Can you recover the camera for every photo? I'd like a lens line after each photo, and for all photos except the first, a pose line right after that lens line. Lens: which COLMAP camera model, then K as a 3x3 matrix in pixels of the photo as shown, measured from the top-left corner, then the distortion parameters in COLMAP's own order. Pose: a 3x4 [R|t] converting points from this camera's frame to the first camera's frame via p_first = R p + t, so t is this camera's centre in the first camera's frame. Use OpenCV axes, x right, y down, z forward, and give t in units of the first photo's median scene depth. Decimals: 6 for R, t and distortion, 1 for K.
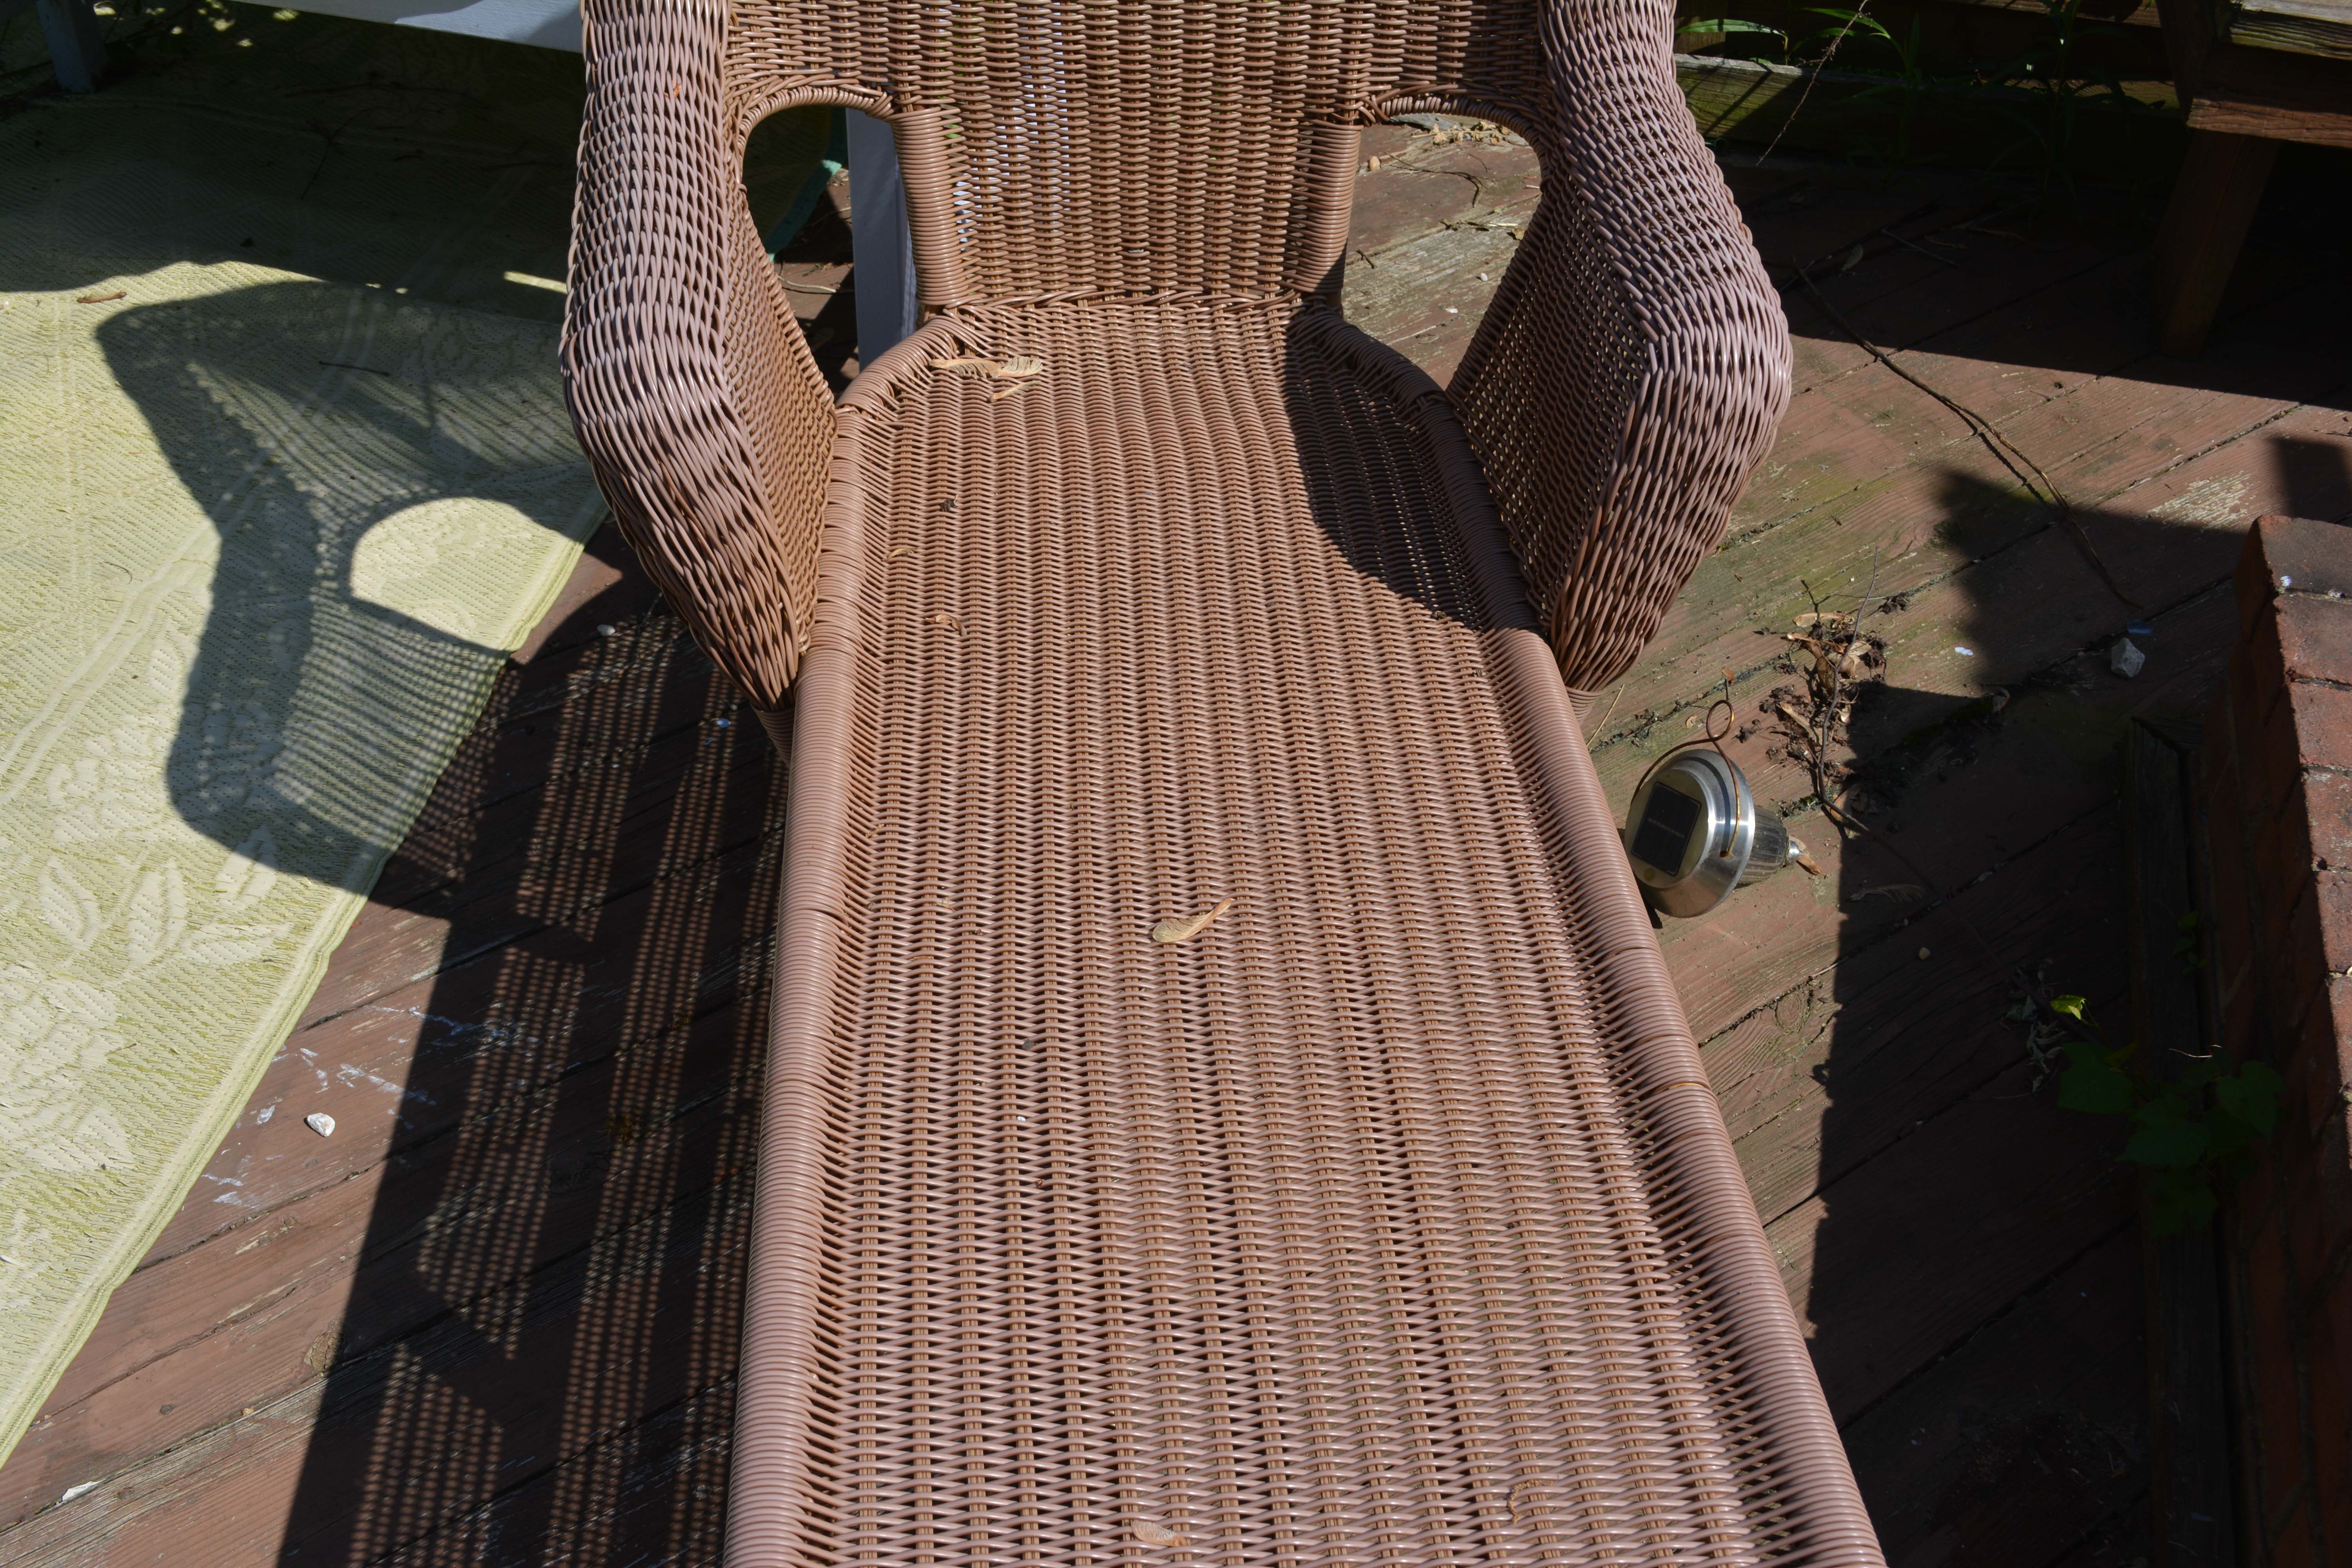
lens RADIAL K [[2392.0, 0, 1157.4], [0, 2392.0, 804.6], [0, 0, 1]] dist [-0.047939, 0.000000]
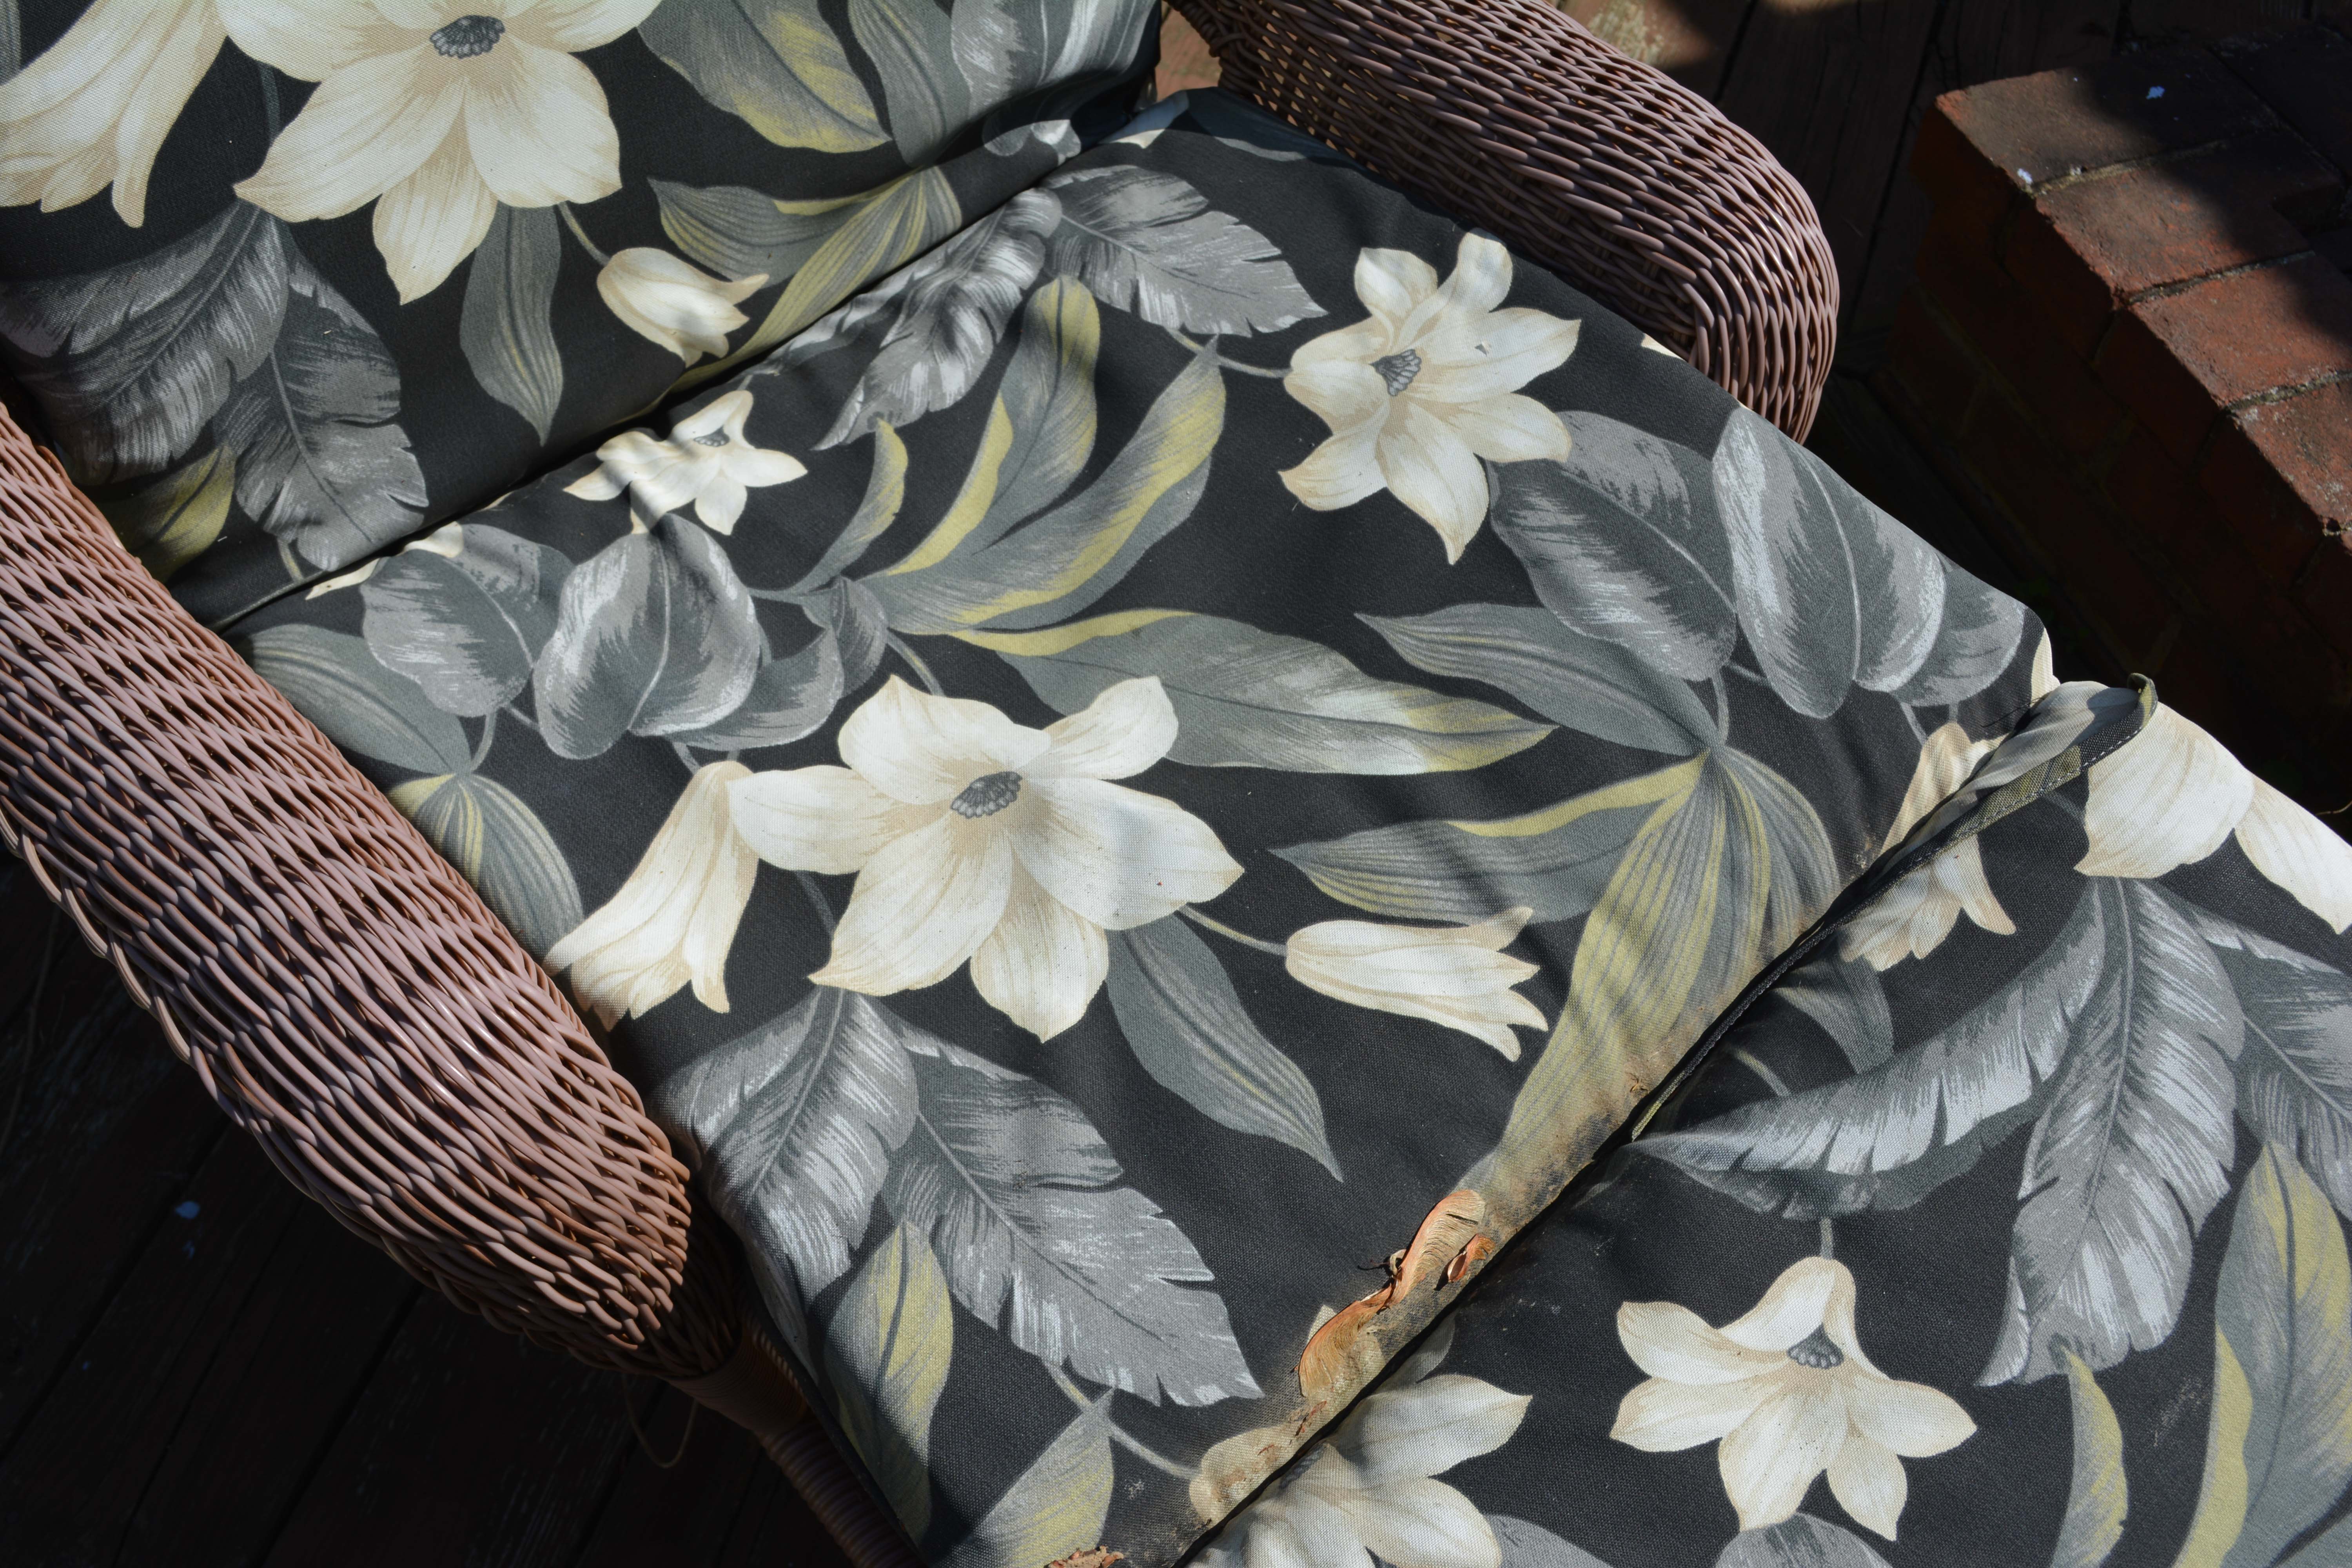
lens RADIAL K [[2604.4, 0, 1149.5], [0, 2604.4, 827.8], [0, 0, 1]] dist [-0.055329, 0.000000]
pose [[0.804077, -0.460201, 0.376397, -0.222126], [0.380272, 0.884768, 0.269404, -0.257972], [-0.457004, -0.073489, 0.886423, 0.324806]]
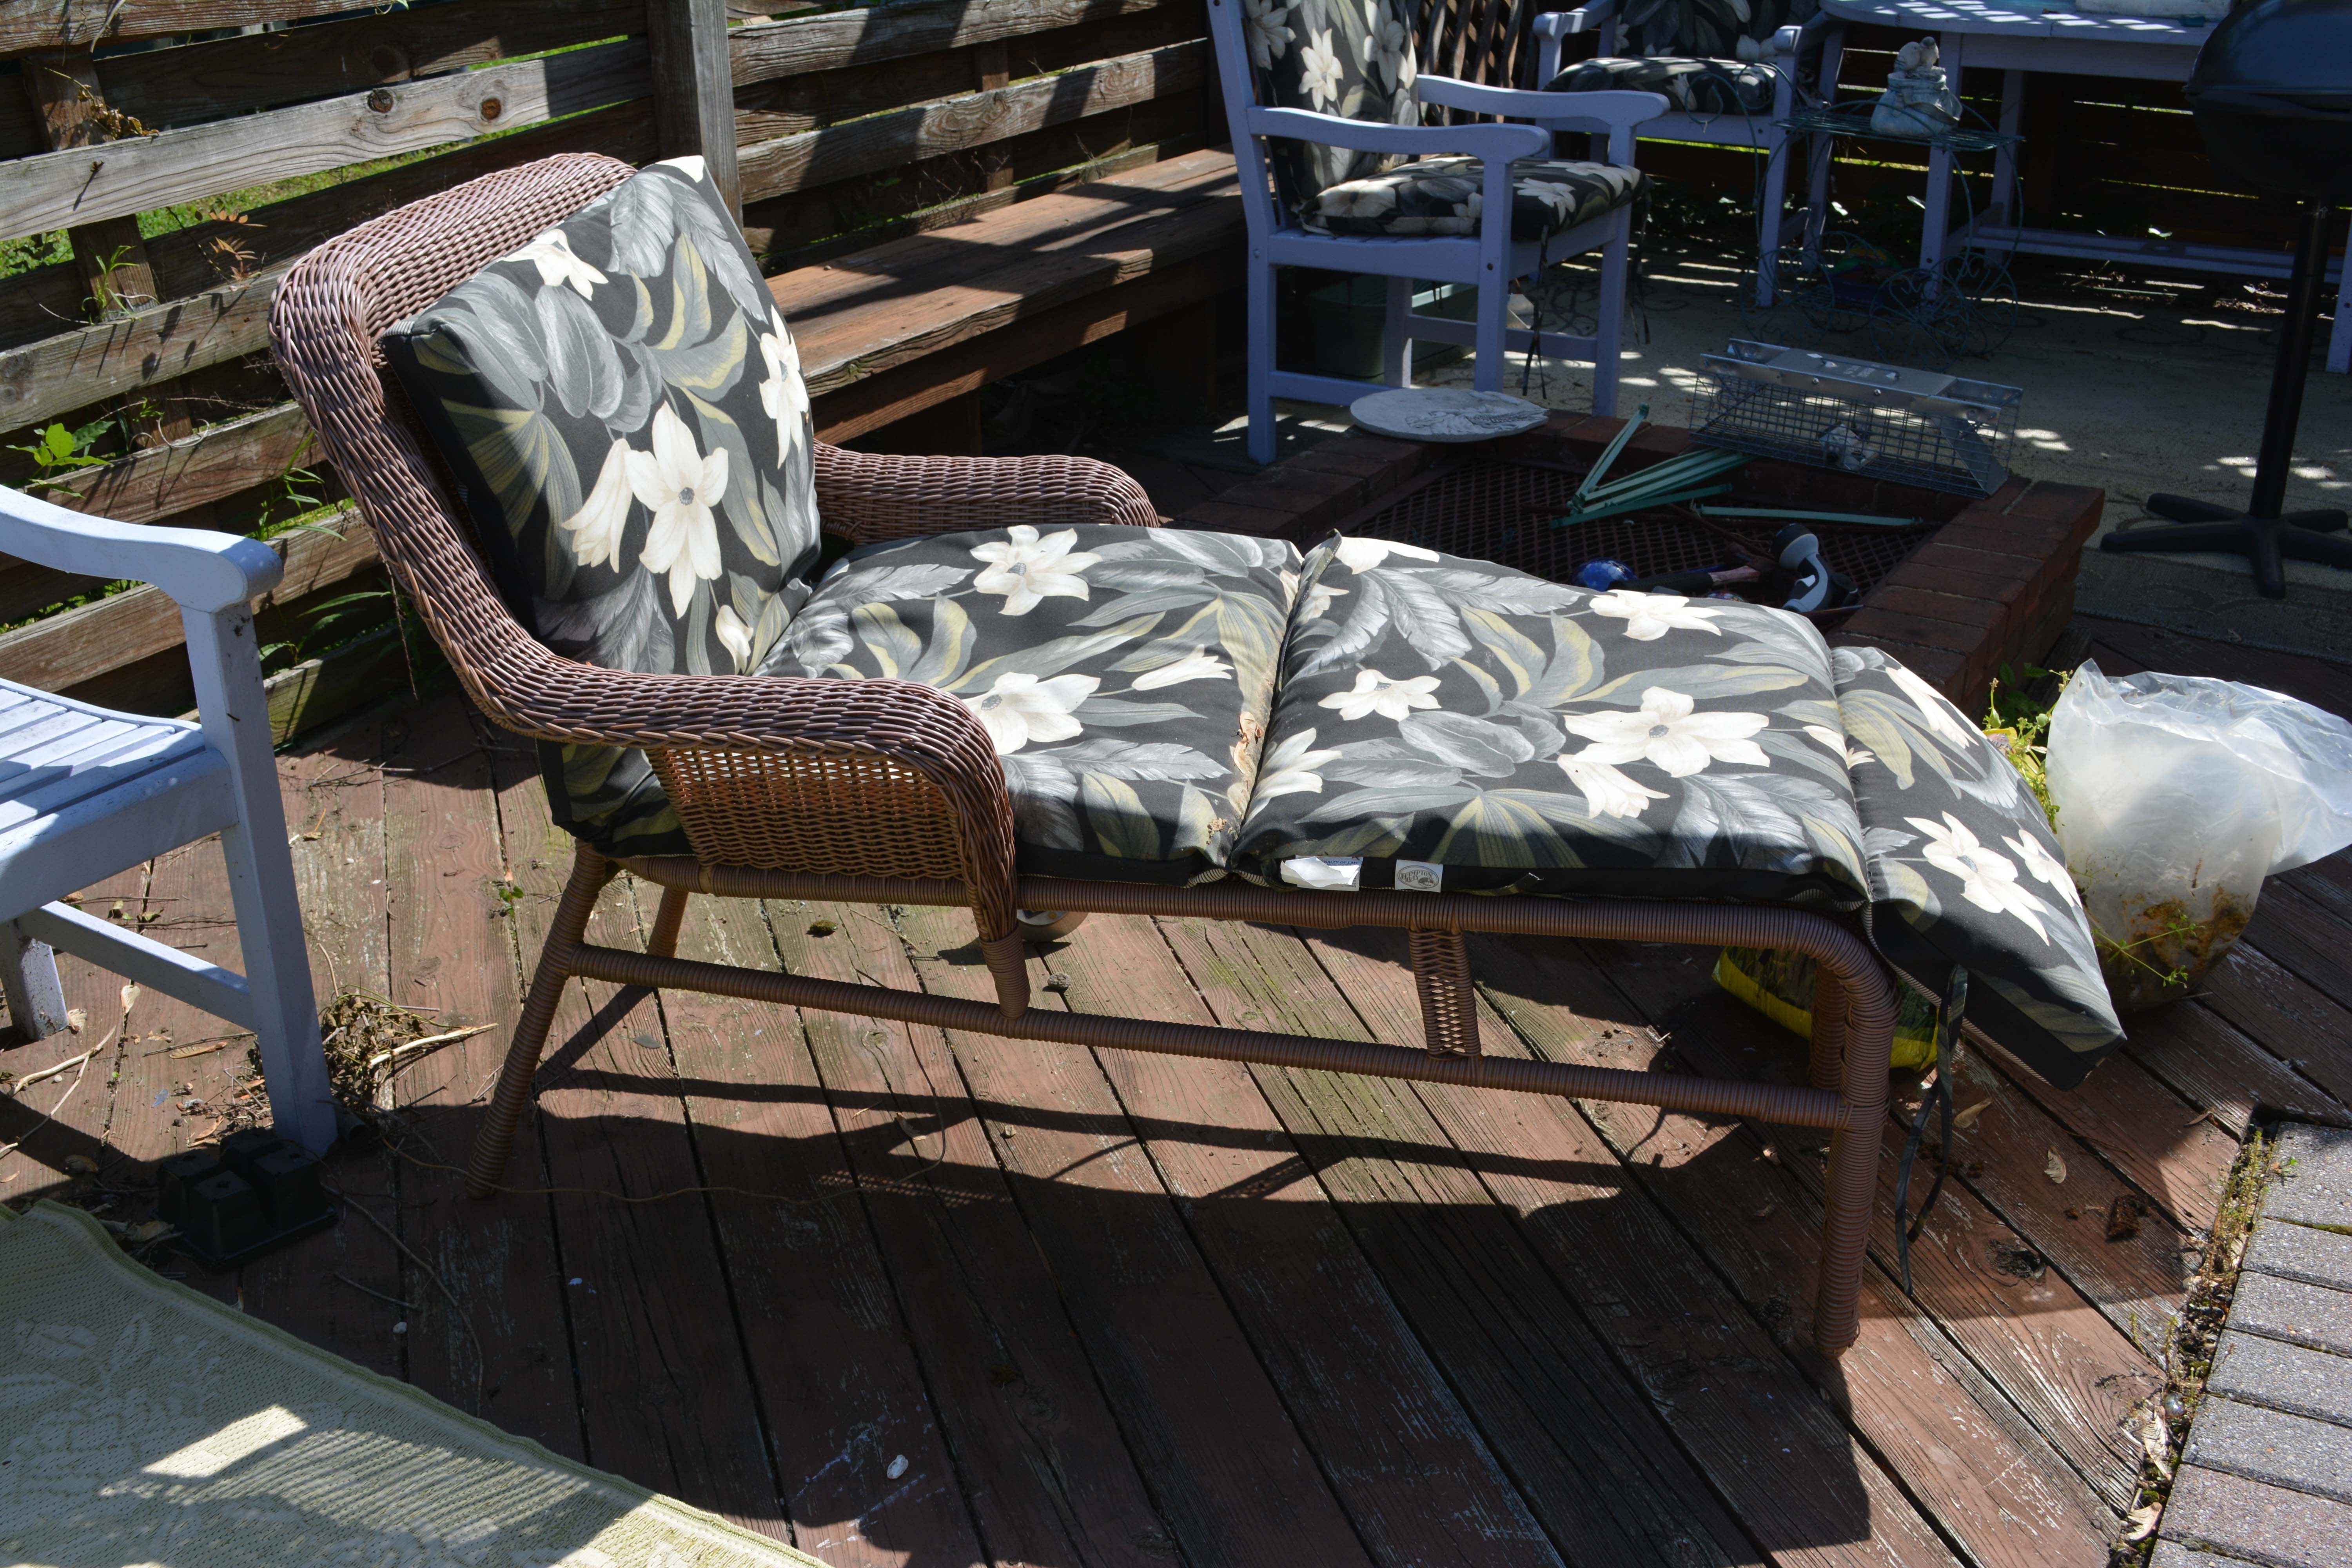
lens RADIAL K [[2392.0, 0, 1154.4], [0, 2392.0, 783.6], [0, 0, 1]] dist [-0.047939, 0.000000]
pose [[0.292696, -0.417716, 0.860141, -1.104135], [0.672380, 0.729495, 0.125467, -0.196798], [-0.679879, 0.541618, 0.494384, 0.179093]]
